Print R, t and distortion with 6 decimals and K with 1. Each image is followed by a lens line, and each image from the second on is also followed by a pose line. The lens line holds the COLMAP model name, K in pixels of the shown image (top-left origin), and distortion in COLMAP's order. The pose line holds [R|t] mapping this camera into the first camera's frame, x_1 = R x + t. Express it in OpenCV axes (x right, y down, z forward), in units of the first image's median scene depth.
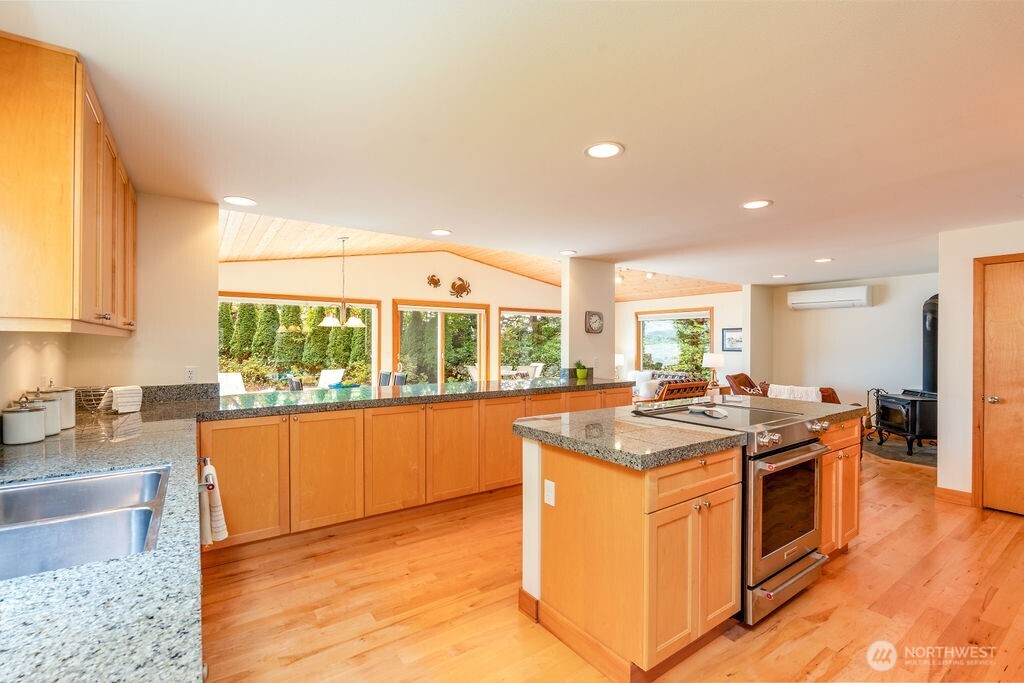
lens RADIAL K [[448.7, 0, 516.3], [0, 448.7, 344.9], [0, 0, 1]] dist [-0.002323, -0.000055]
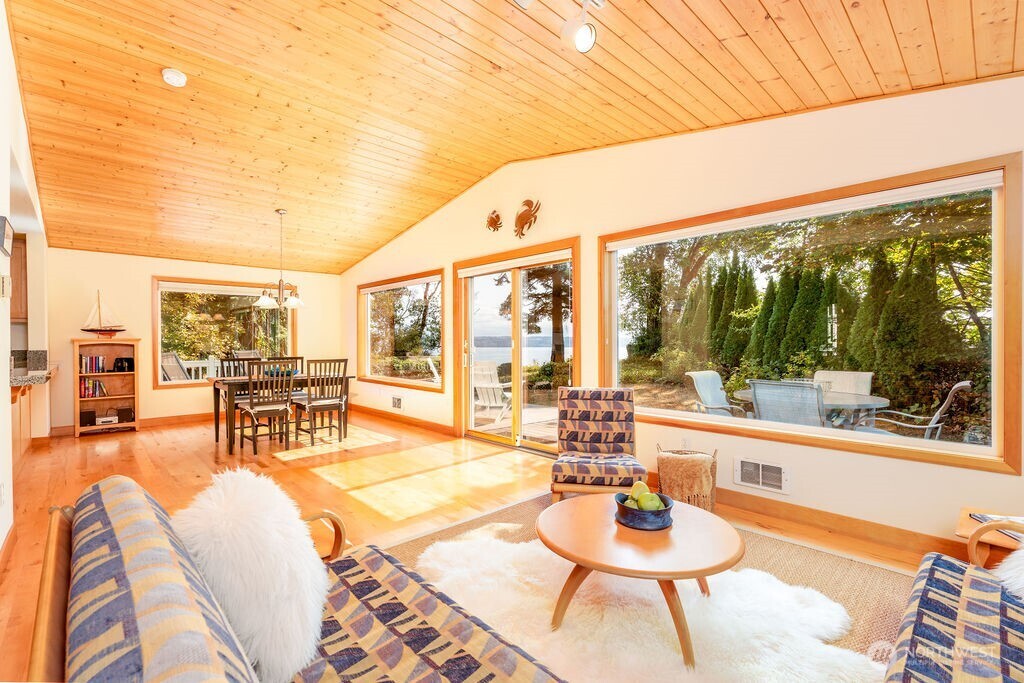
lens RADIAL K [[458.4, 0, 518.0], [0, 458.4, 339.2], [0, 0, 1]] dist [-0.001574, -0.000191]
pose [[0.153998, -0.005856, -0.988054, 0.422756], [-0.001512, 0.999980, -0.006163, 0.021545], [0.988070, 0.002443, 0.153986, 0.914442]]
